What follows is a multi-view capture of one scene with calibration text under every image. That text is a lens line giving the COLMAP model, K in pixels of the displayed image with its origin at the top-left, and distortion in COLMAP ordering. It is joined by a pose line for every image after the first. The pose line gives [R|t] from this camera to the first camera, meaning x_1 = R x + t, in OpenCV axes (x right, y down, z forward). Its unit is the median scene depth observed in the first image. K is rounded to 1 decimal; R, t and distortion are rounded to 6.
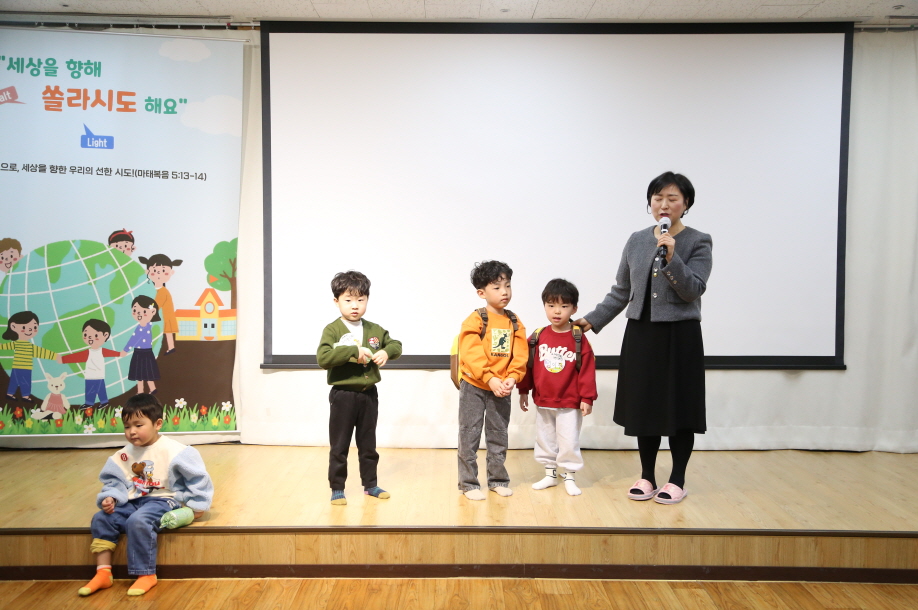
lens RADIAL K [[951.3, 0, 463.4], [0, 951.3, 308.9], [0, 0, 1]] dist [0.082428, 0.000000]
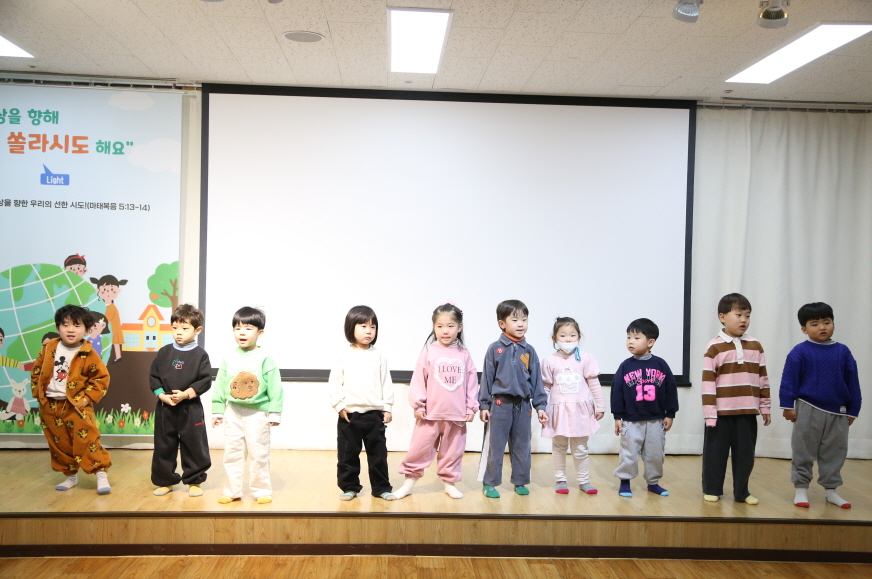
lens RADIAL K [[903.6, 0, 441.7], [0, 903.6, 294.6], [0, 0, 1]] dist [0.082428, 0.000000]
pose [[0.998714, 0.018903, 0.047033, 0.046811], [-0.017166, 0.999166, -0.037053, -0.004535], [-0.047694, 0.036198, 0.998206, -0.152344]]
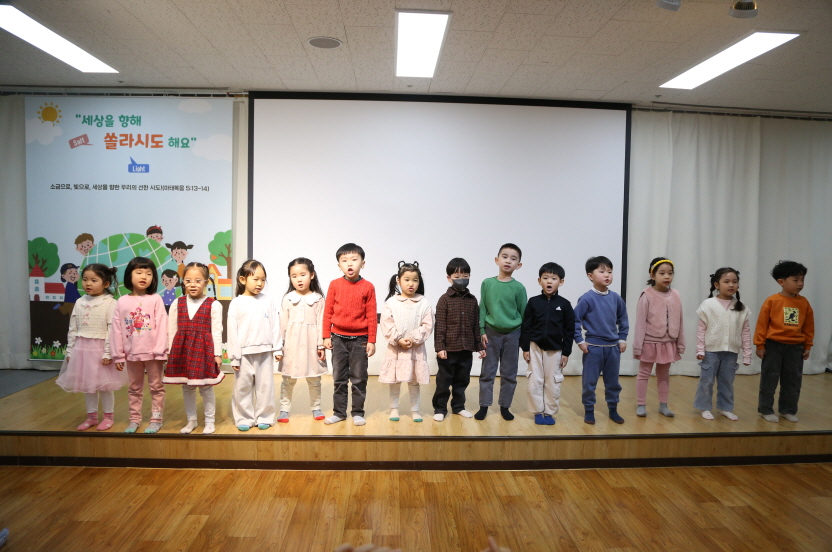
lens RADIAL K [[575.1, 0, 420.6], [0, 575.1, 279.2], [0, 0, 1]] dist [-0.074158, 0.020987]
pose [[0.998908, 0.011081, 0.045379, 0.030349], [-0.011646, 0.999858, 0.012202, -0.022552], [-0.045237, -0.012717, 0.998895, 0.130045]]
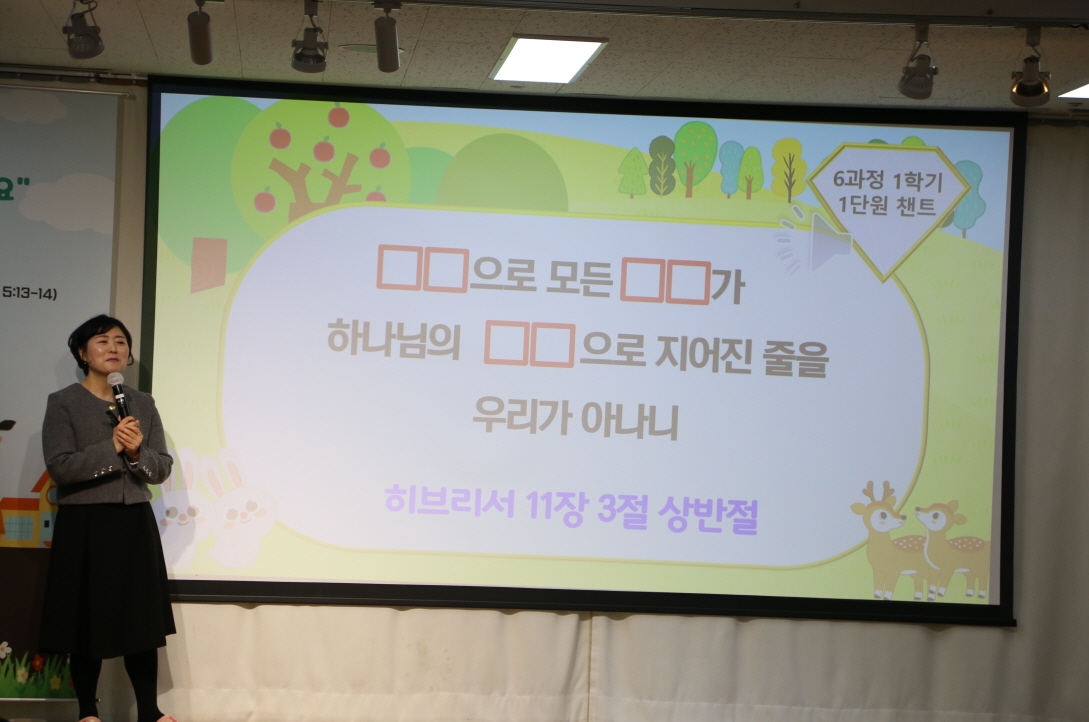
lens RADIAL K [[3665.1, 0, 541.7], [0, 3665.1, 371.3], [0, 0, 1]] dist [1.133652, 0.000000]
pose [[0.996521, 0.033128, 0.076478, -0.171966], [-0.027809, 0.997187, -0.069600, 0.104033], [-0.078569, 0.067231, 0.994639, -2.083579]]
